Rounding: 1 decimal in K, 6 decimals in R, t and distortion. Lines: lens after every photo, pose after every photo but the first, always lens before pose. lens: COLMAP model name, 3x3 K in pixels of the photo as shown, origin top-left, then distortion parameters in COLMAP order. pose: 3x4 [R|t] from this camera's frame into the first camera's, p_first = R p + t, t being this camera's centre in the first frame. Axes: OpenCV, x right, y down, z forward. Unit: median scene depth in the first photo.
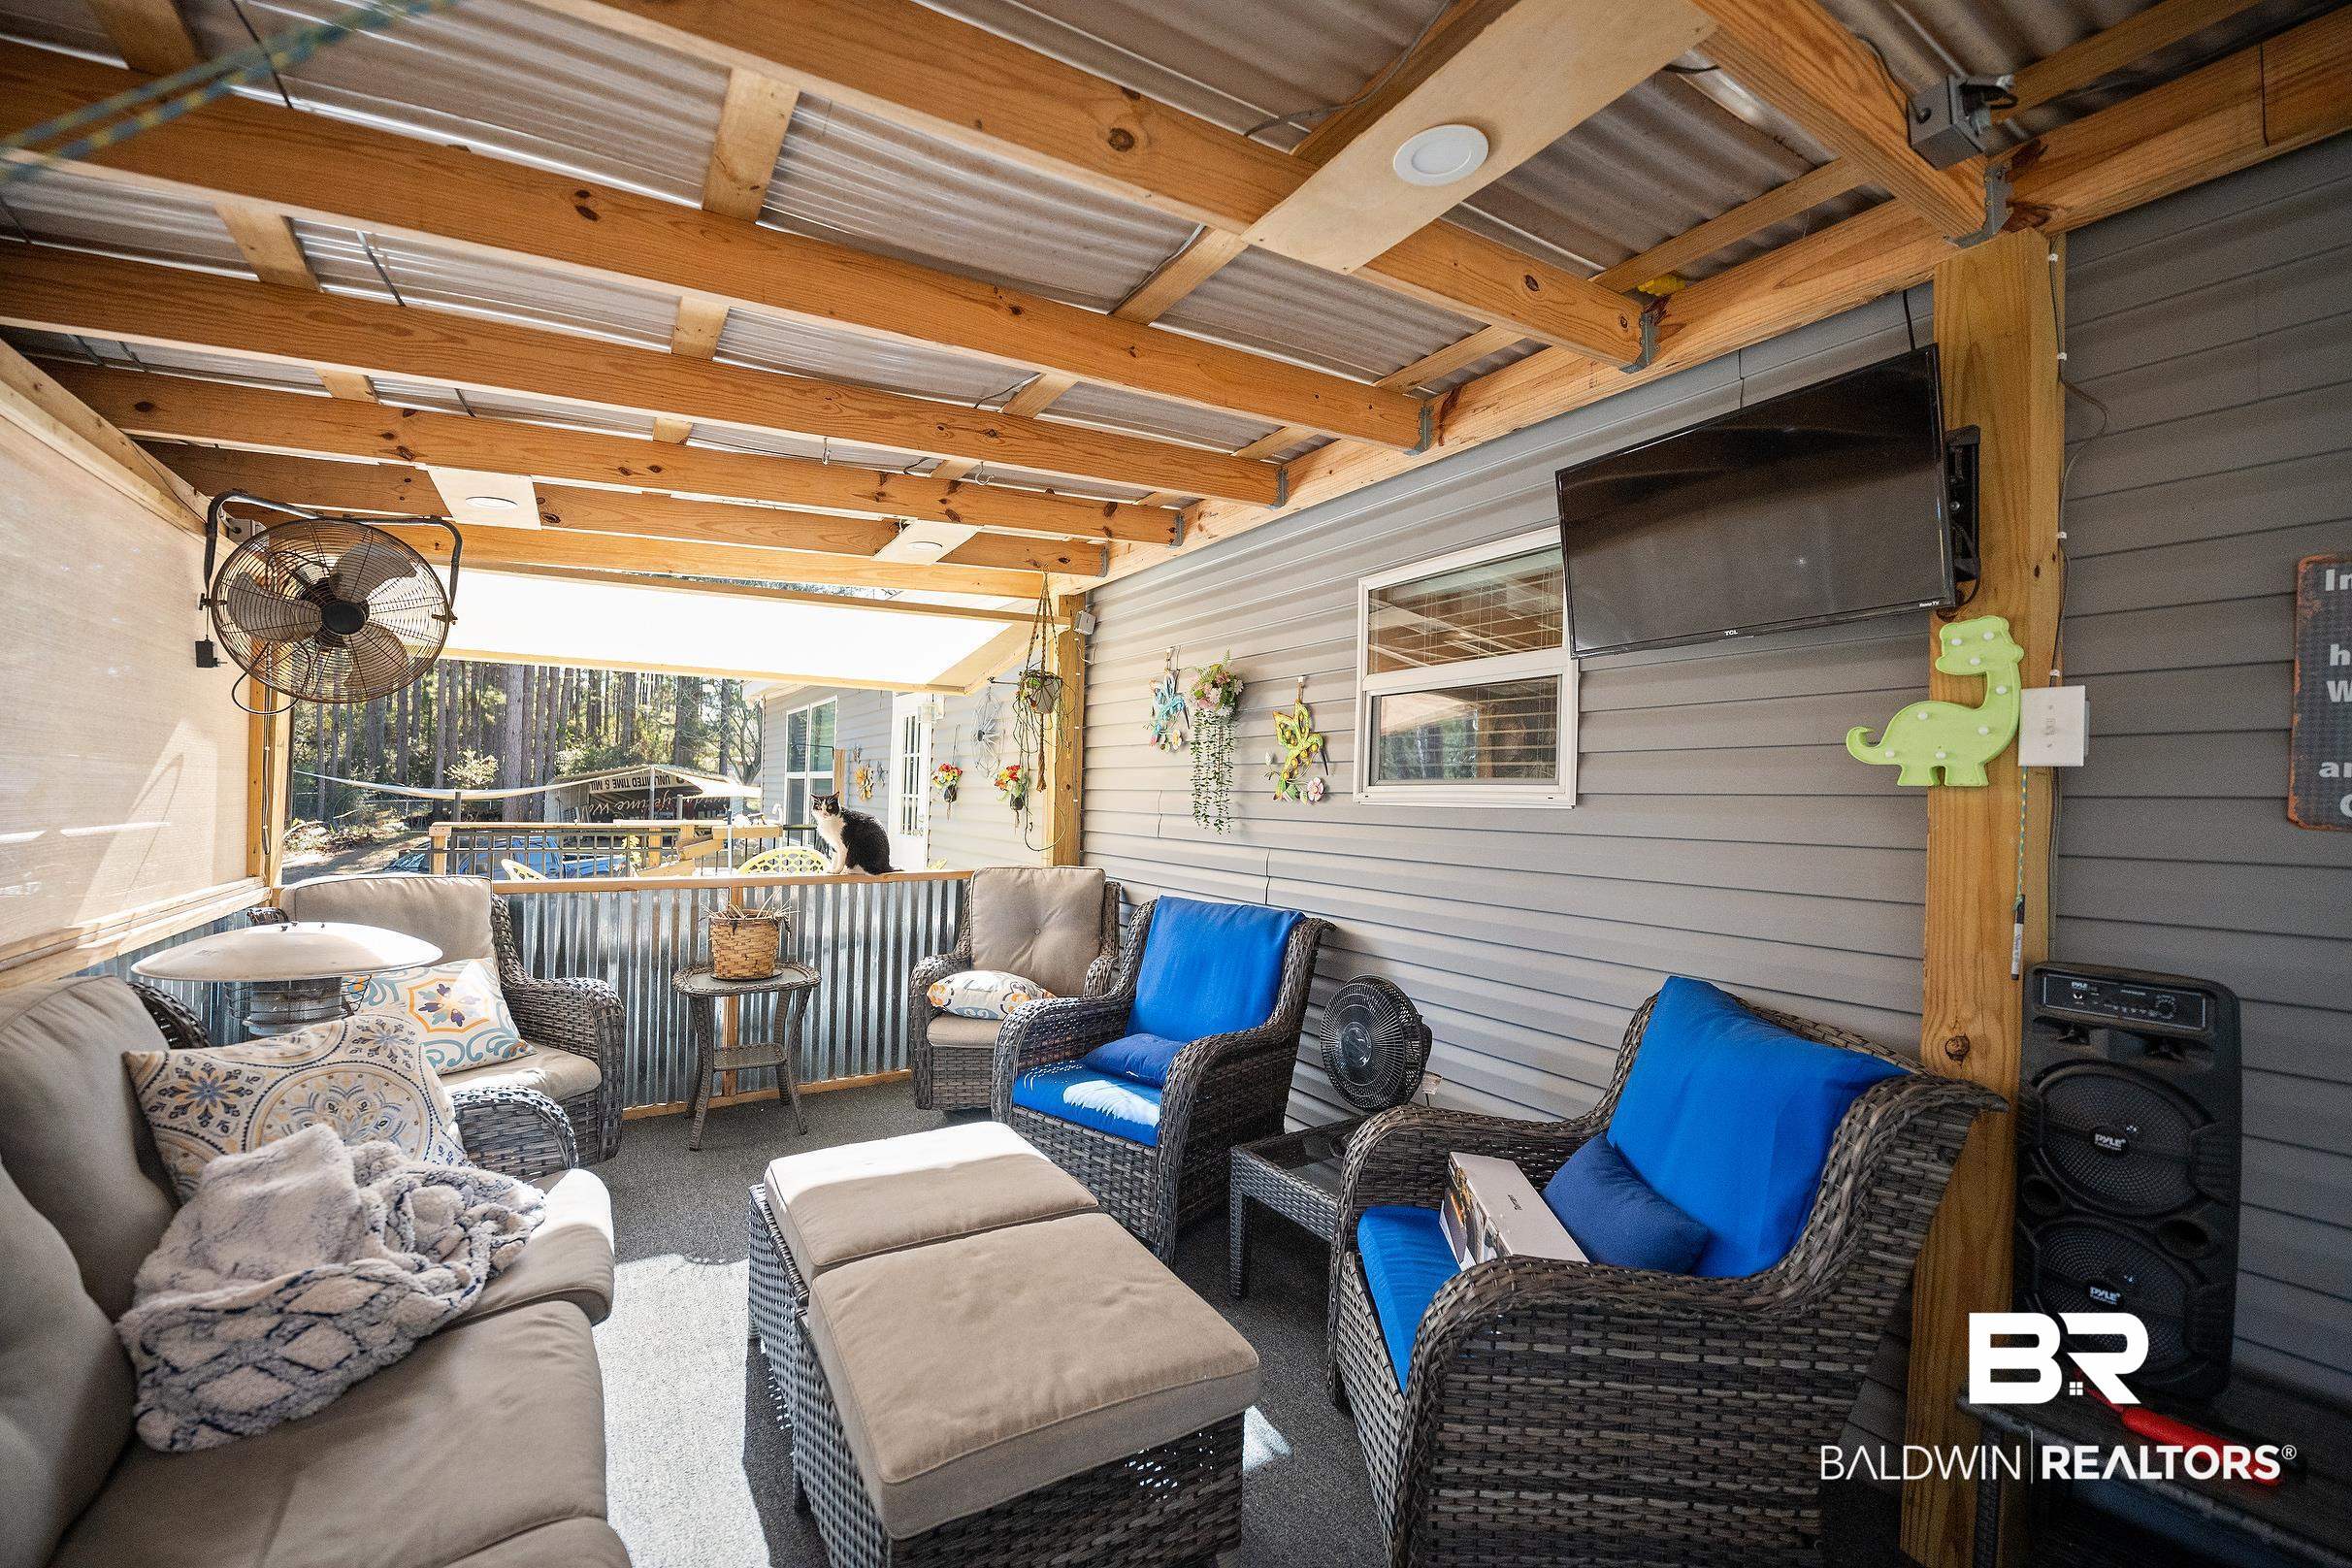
lens RADIAL K [[943.0, 0, 1180.2], [0, 943.0, 787.1], [0, 0, 1]] dist [-0.022181, 0.002813]
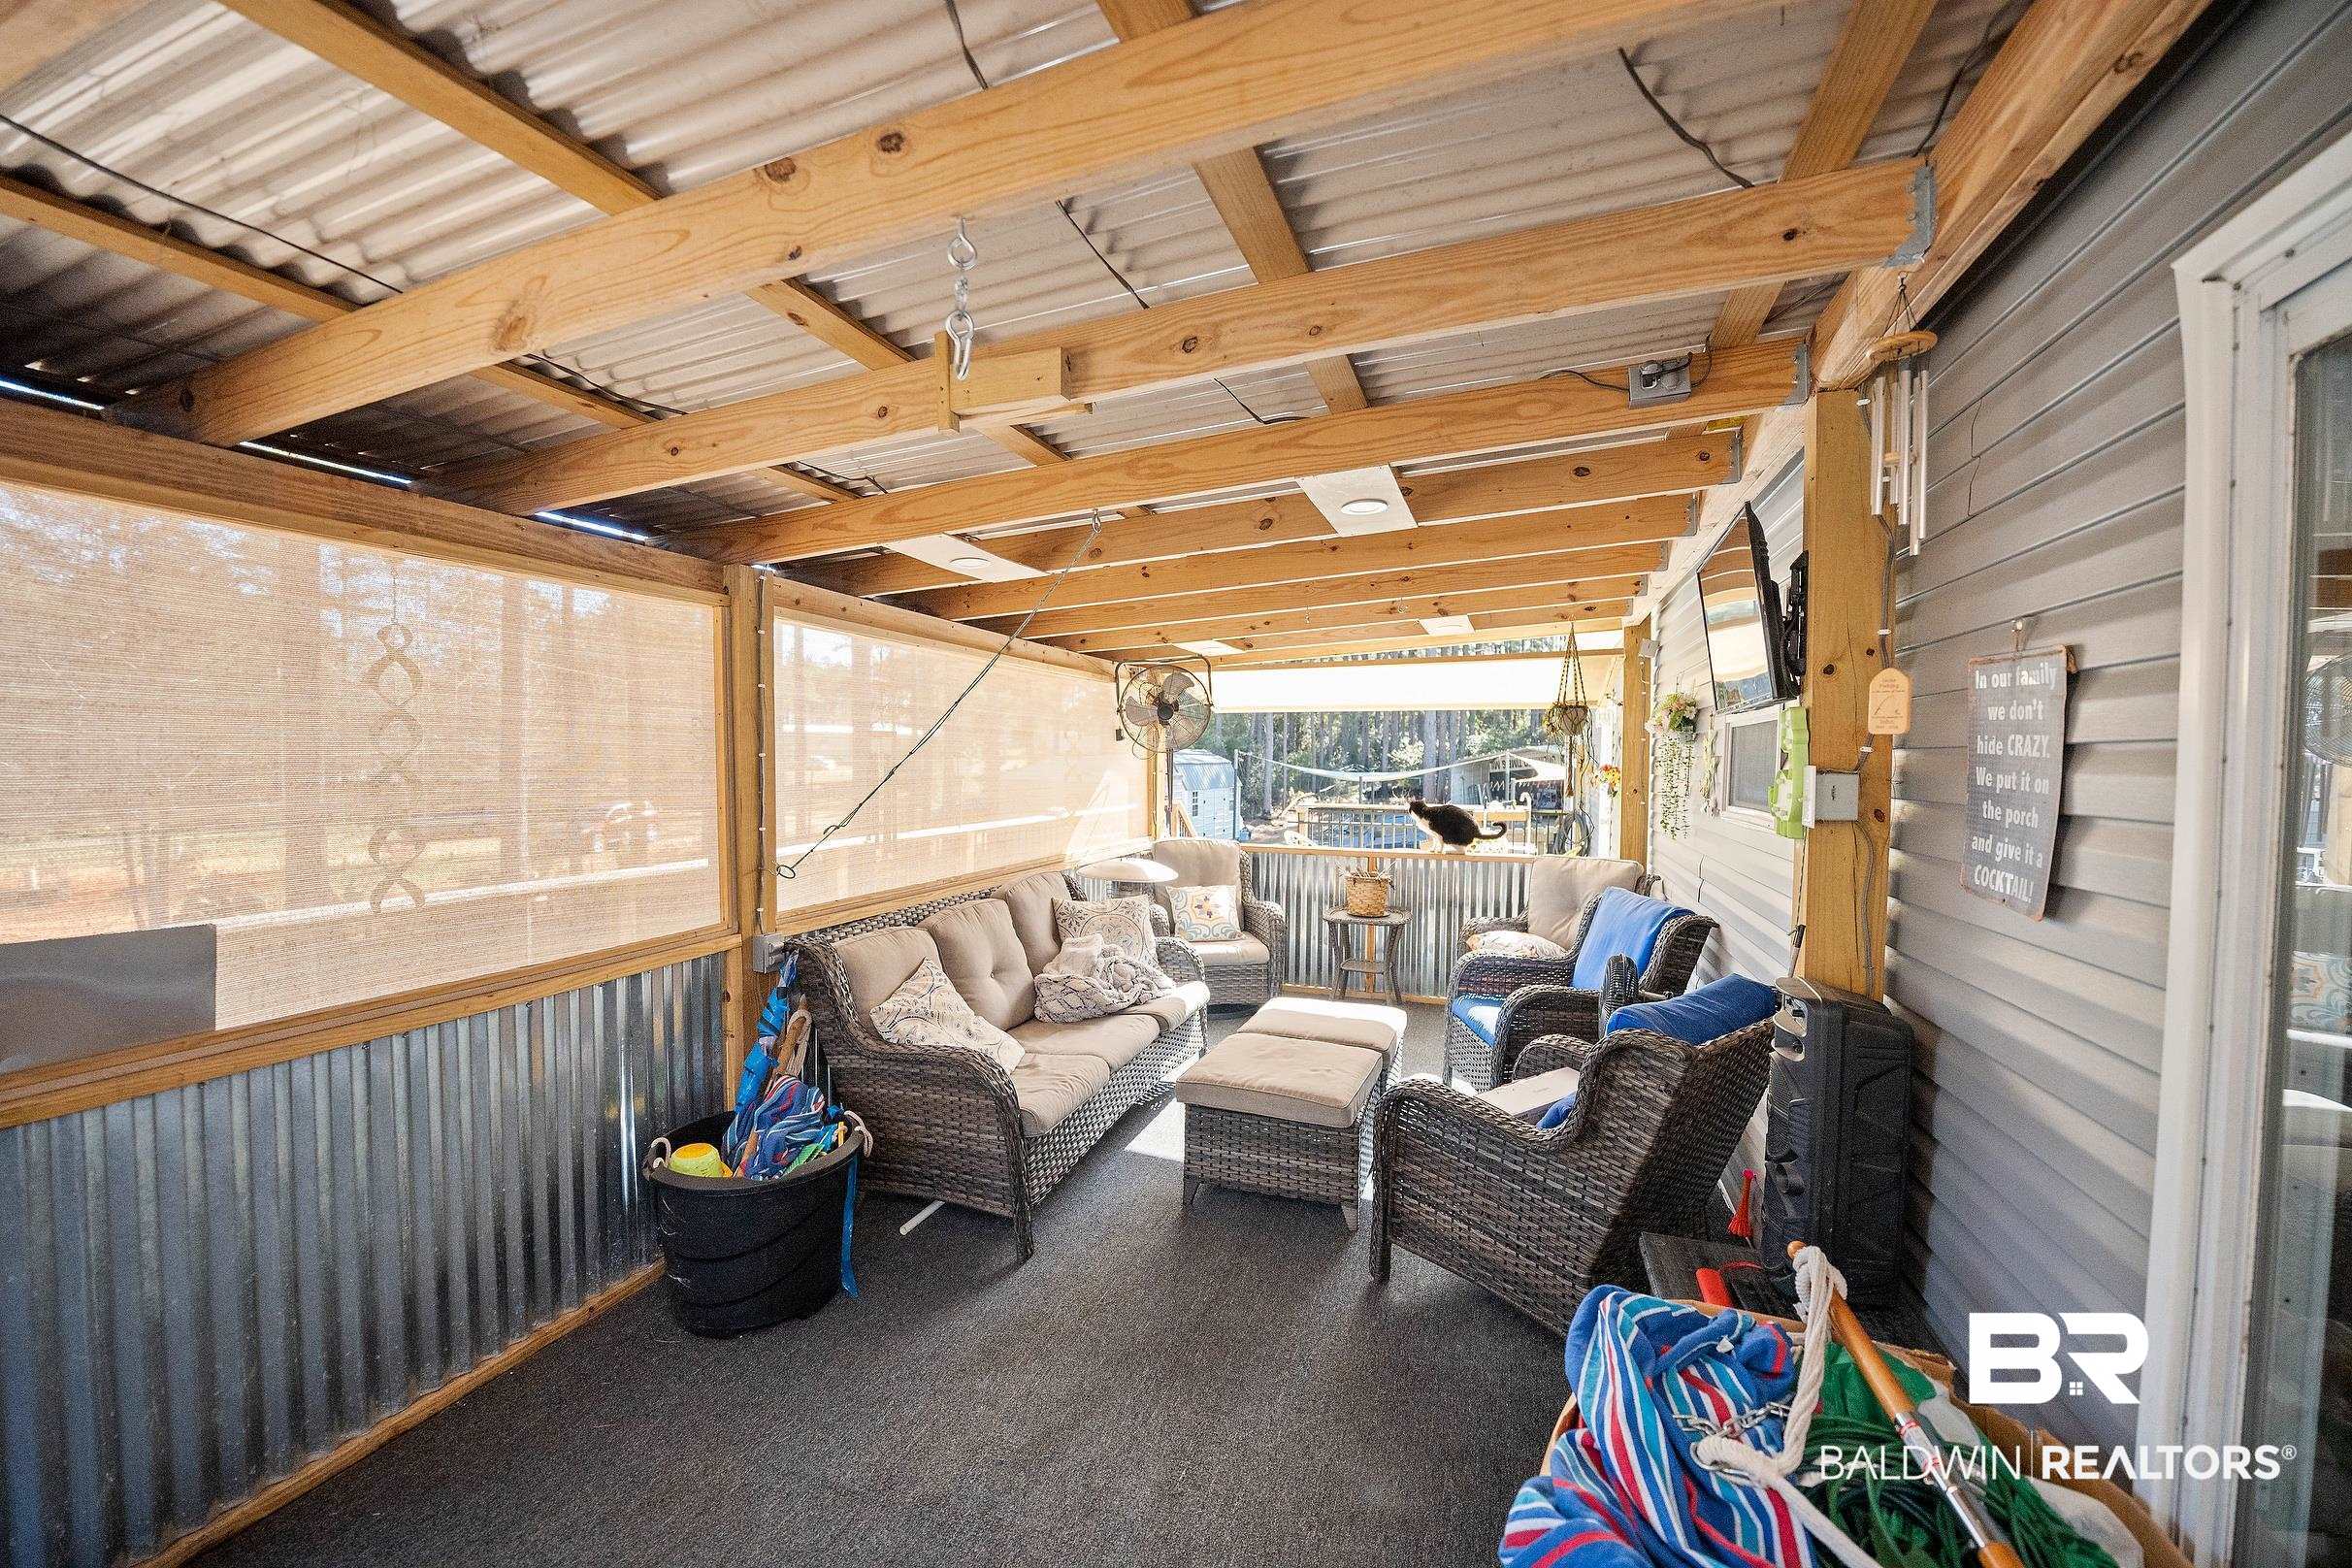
lens RADIAL K [[943.0, 0, 1174.5], [0, 943.0, 783.5], [0, 0, 1]] dist [-0.022181, 0.002813]
pose [[0.610342, 0.007729, -0.792100, 0.823230], [0.010700, 0.999781, 0.017999, -0.066455], [0.792066, -0.019461, 0.610126, -0.280937]]
